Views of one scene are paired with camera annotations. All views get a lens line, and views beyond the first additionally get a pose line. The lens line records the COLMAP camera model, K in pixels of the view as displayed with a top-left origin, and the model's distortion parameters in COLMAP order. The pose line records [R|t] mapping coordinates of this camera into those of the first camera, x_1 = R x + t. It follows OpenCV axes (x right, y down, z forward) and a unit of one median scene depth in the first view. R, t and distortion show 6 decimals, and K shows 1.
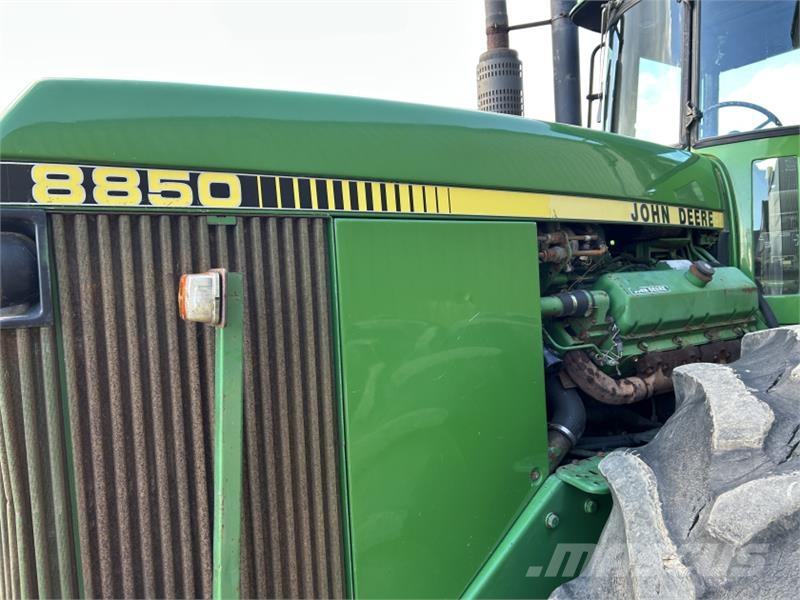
lens RADIAL K [[593.8, 0, 400.0], [0, 593.8, 300.0], [0, 0, 1]] dist [0.054628, -0.062382]
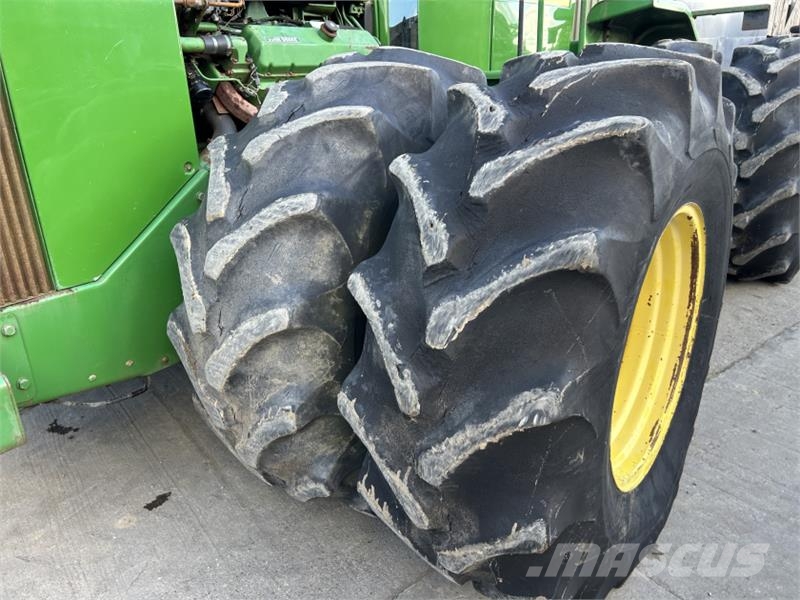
lens RADIAL K [[593.8, 0, 400.0], [0, 593.8, 300.0], [0, 0, 1]] dist [0.054628, -0.062382]
pose [[0.950973, -0.091828, 0.295328, 0.235330], [-0.003941, 0.951228, 0.308462, 0.136450], [-0.309250, -0.294503, 0.904230, -0.537358]]
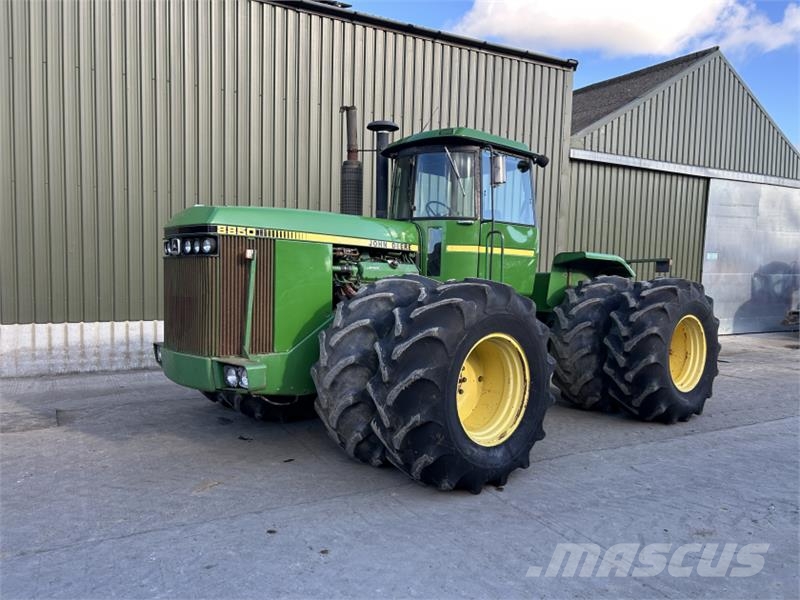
lens RADIAL K [[593.8, 0, 400.0], [0, 593.8, 300.0], [0, 0, 1]] dist [0.054628, -0.062382]
pose [[0.989292, 0.070656, 0.127710, 0.180970], [-0.069409, 0.997487, -0.014189, 0.207850], [-0.128392, 0.005173, 0.991710, -2.368225]]
